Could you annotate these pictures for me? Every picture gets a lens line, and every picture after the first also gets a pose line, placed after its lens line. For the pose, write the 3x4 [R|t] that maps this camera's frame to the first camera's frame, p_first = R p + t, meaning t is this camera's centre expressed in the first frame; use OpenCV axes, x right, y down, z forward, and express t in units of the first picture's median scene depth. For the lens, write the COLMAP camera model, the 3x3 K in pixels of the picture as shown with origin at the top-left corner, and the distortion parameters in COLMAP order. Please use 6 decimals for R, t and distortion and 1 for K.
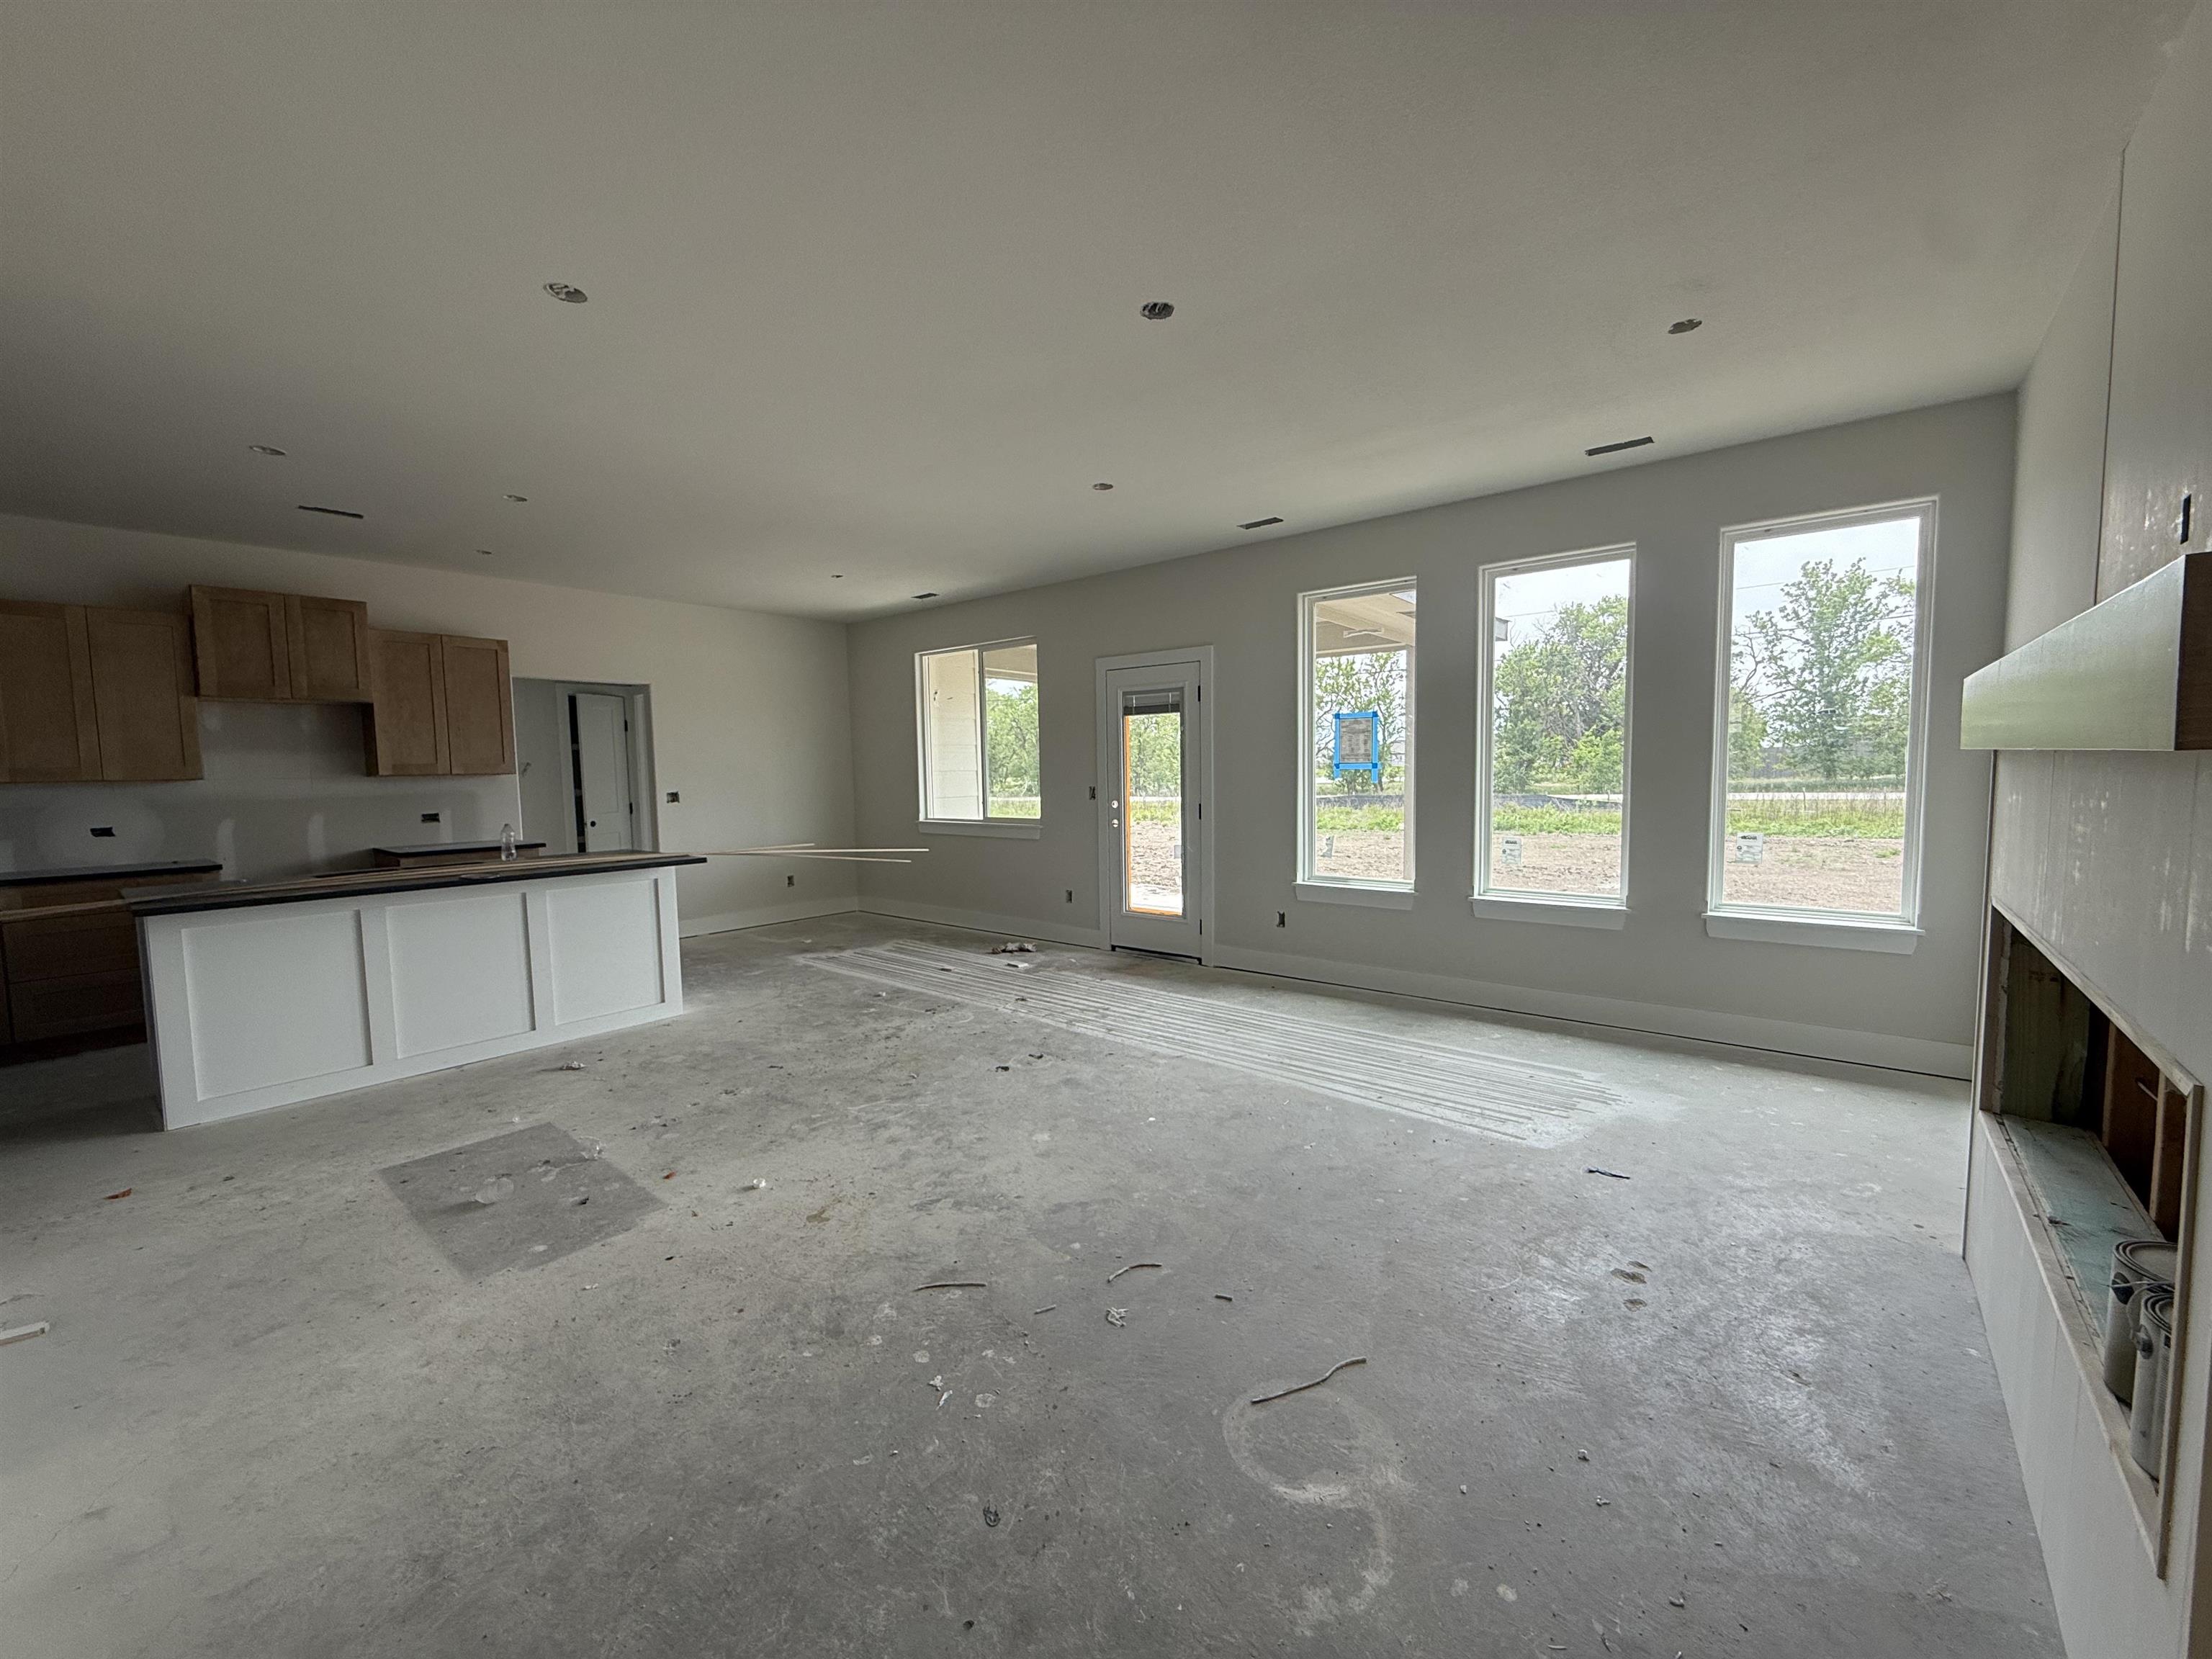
lens RADIAL K [[882.0, 0, 1098.4], [0, 882.0, 825.4], [0, 0, 1]] dist [-0.001065, -0.000097]
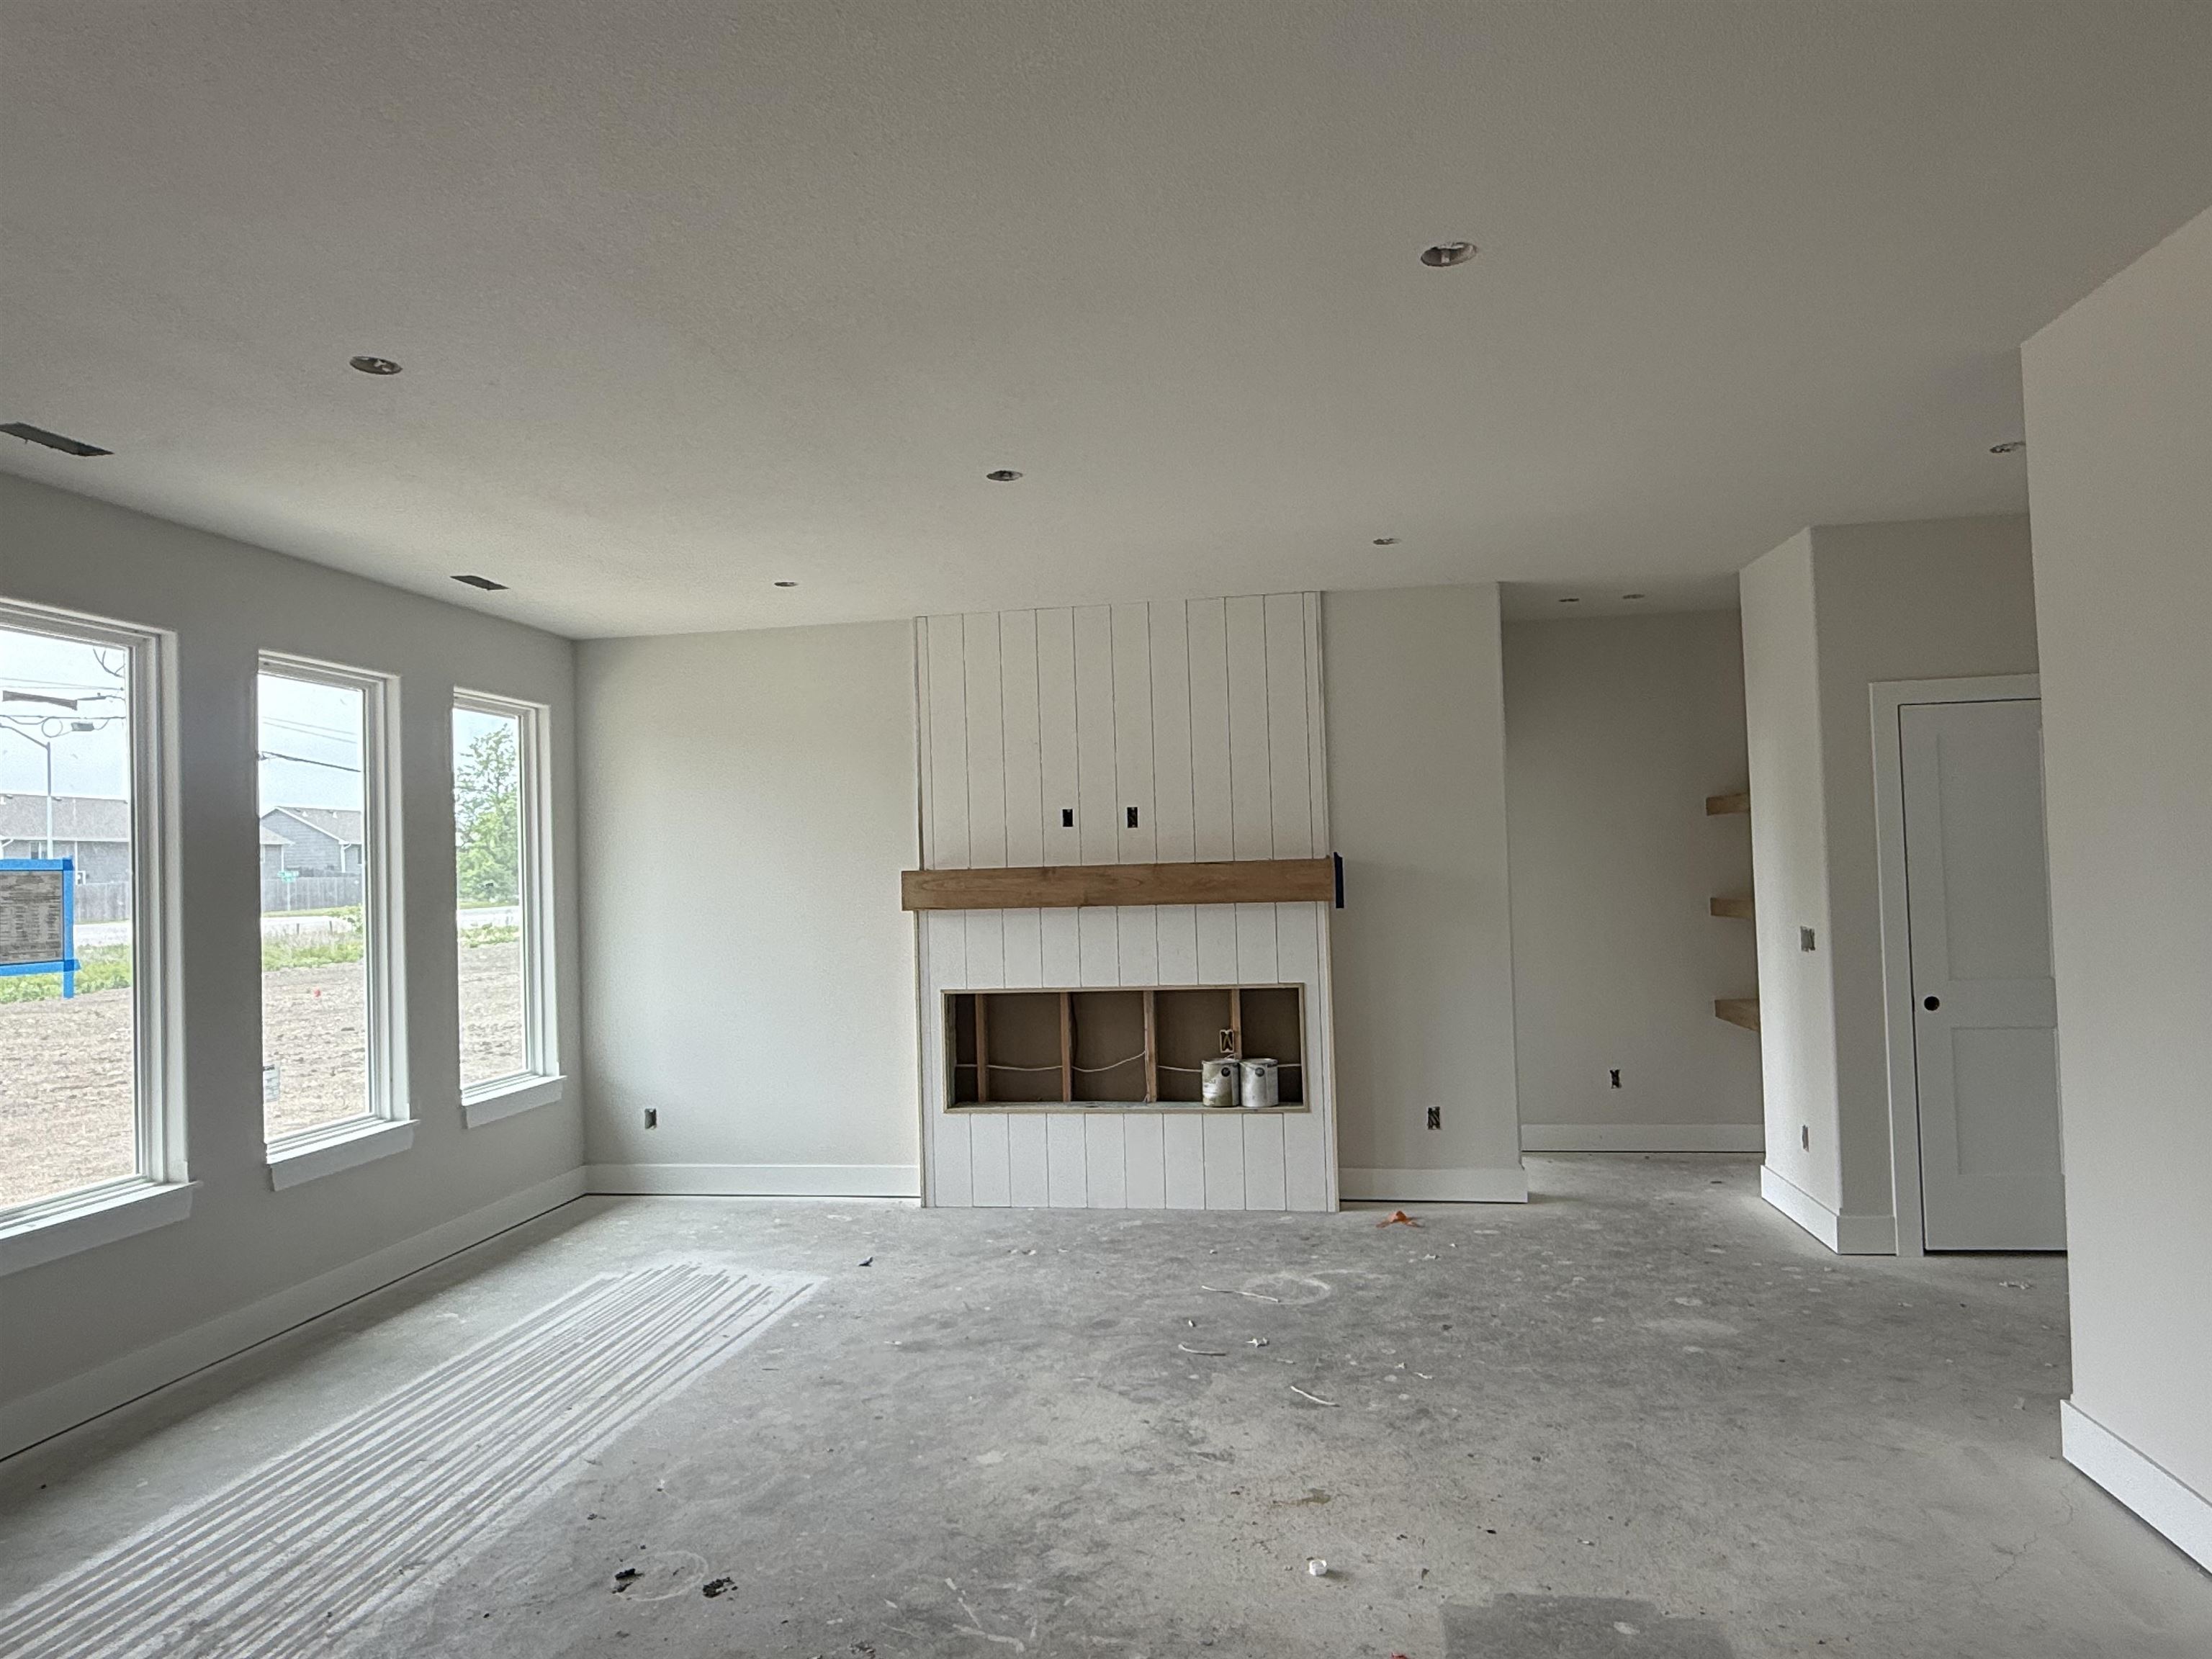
lens RADIAL K [[1334.3, 0, 1096.6], [0, 1334.3, 833.9], [0, 0, 1]] dist [0.000572, 0.002837]
pose [[-0.506219, 0.056568, 0.860548, -0.797148], [0.097349, 0.995217, -0.008155, -0.097078], [-0.856893, 0.079645, -0.509305, 1.077772]]
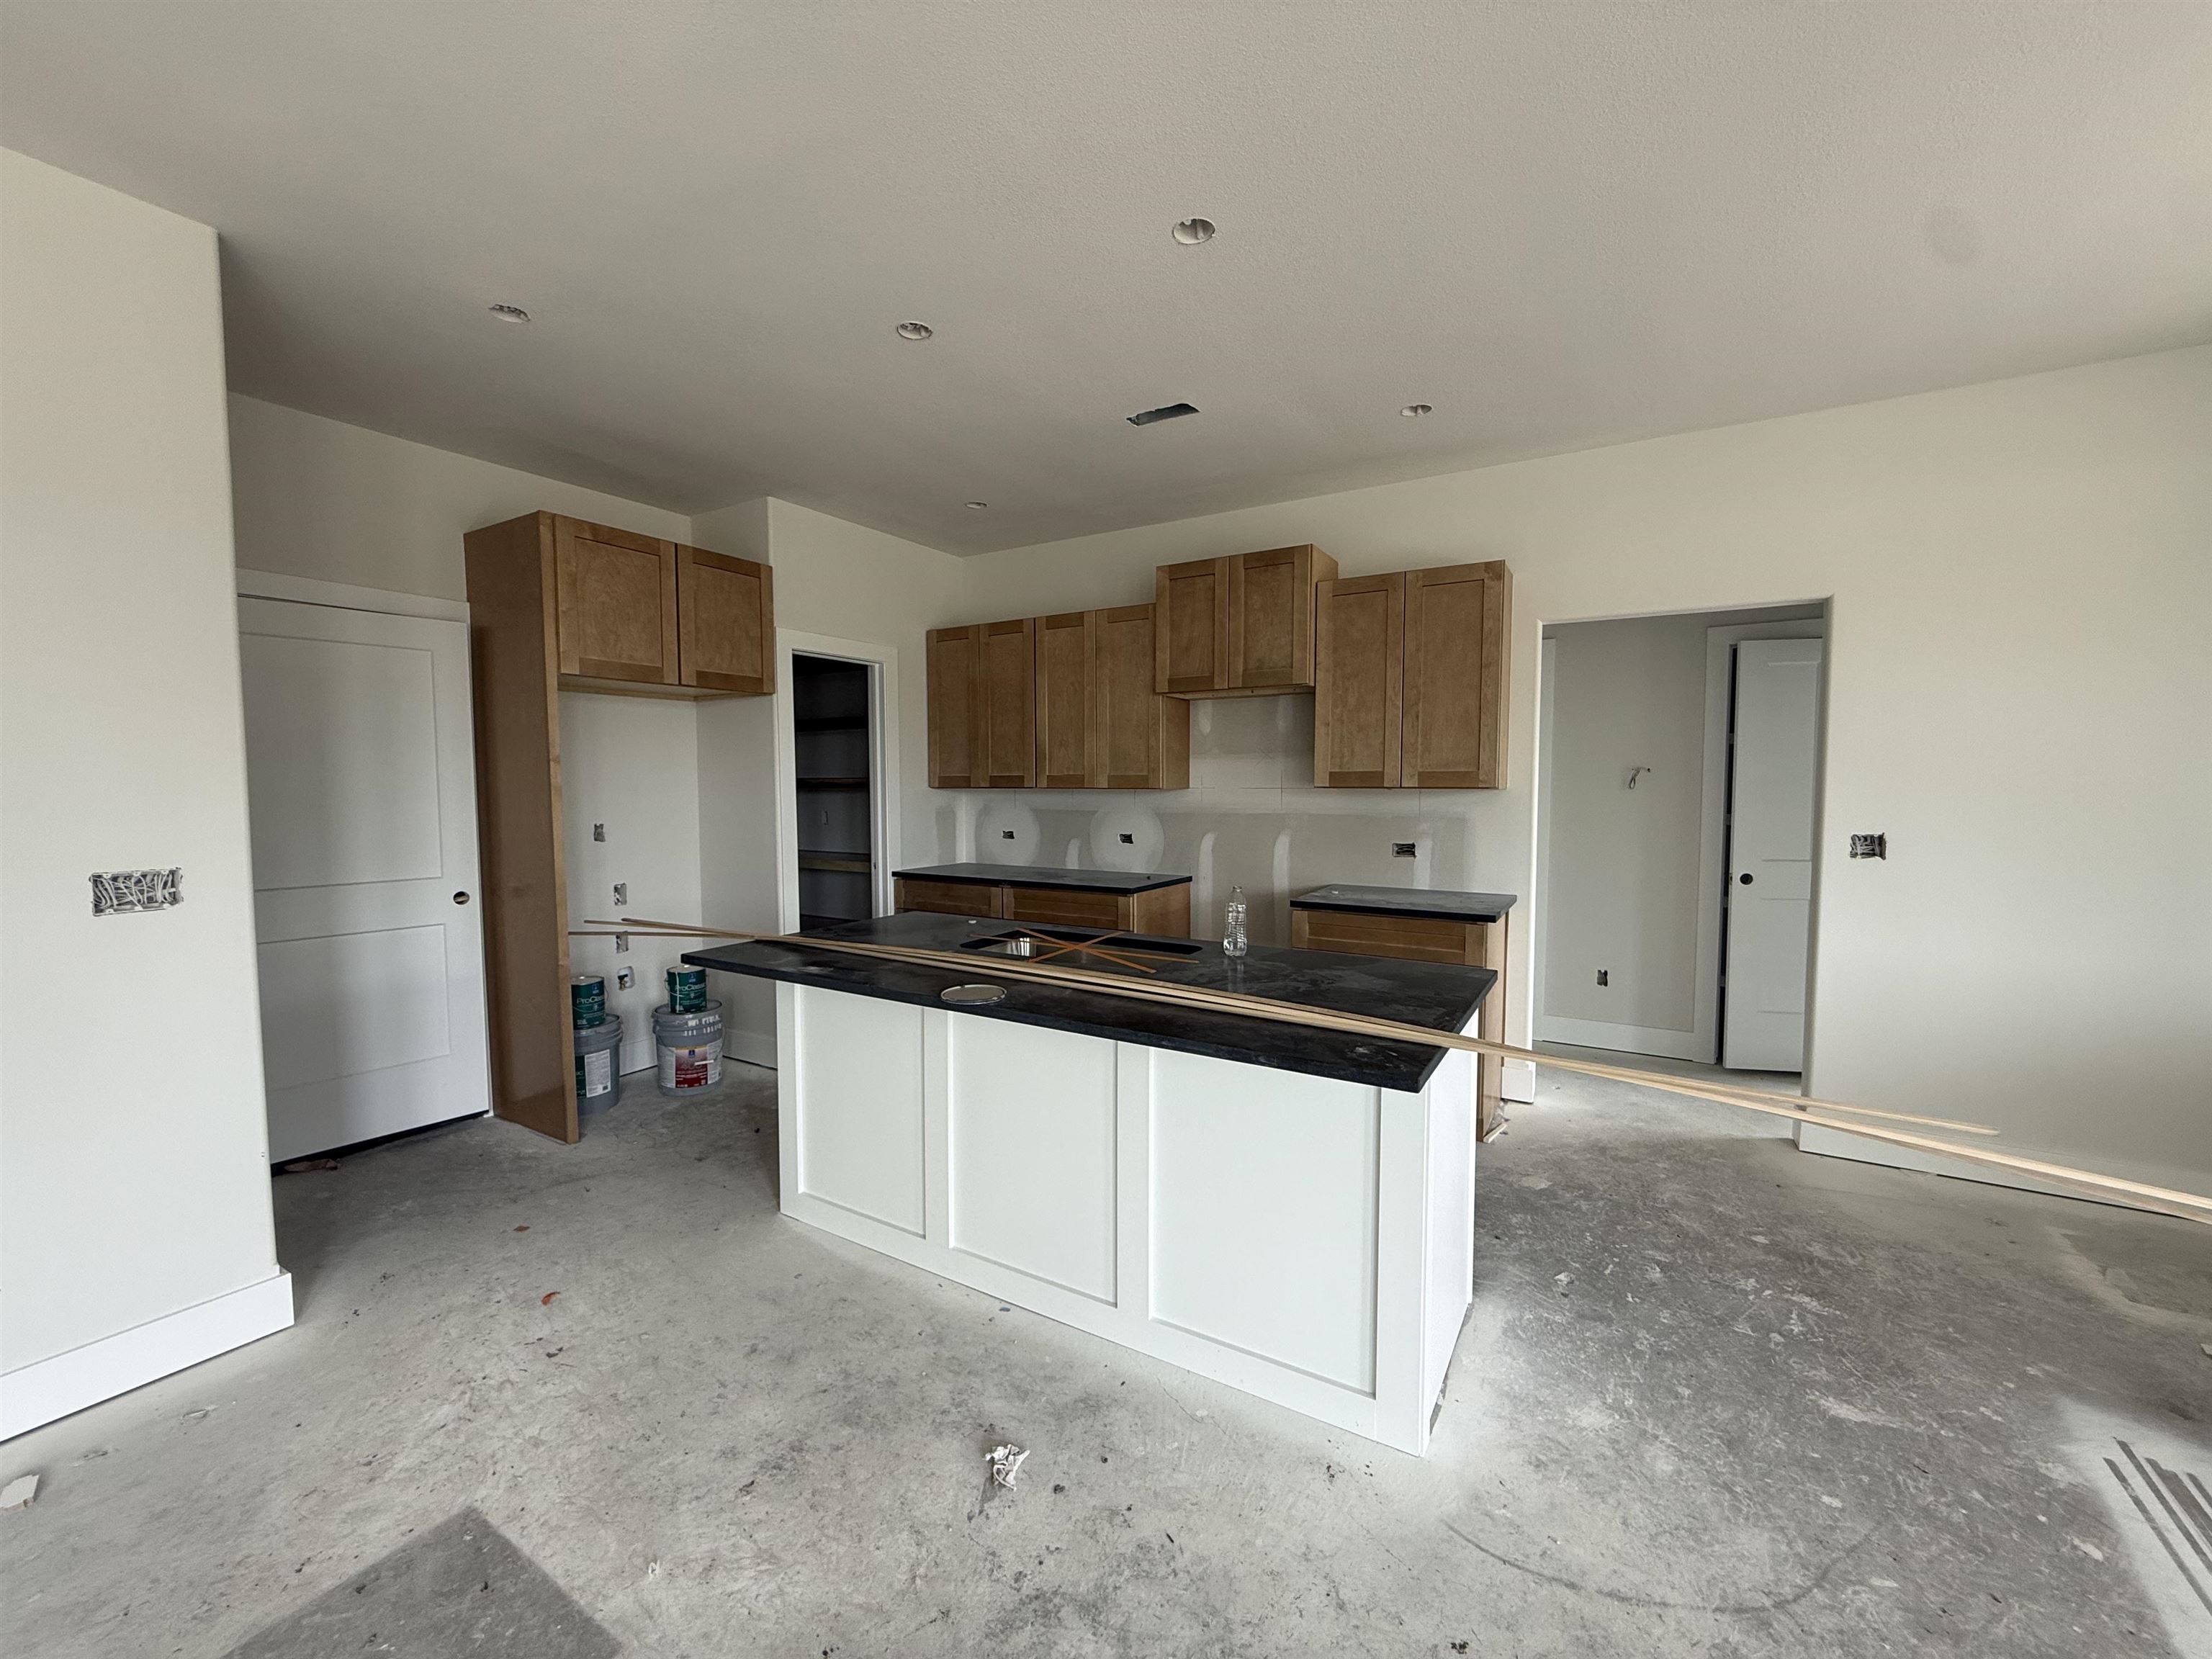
lens RADIAL K [[882.0, 0, 1097.4], [0, 882.0, 832.6], [0, 0, 1]] dist [-0.001065, -0.000097]
pose [[0.144514, 0.075615, -0.986609, -0.165231], [-0.065311, 0.995631, 0.066740, -0.069869], [0.987345, 0.054792, 0.148821, 0.896130]]
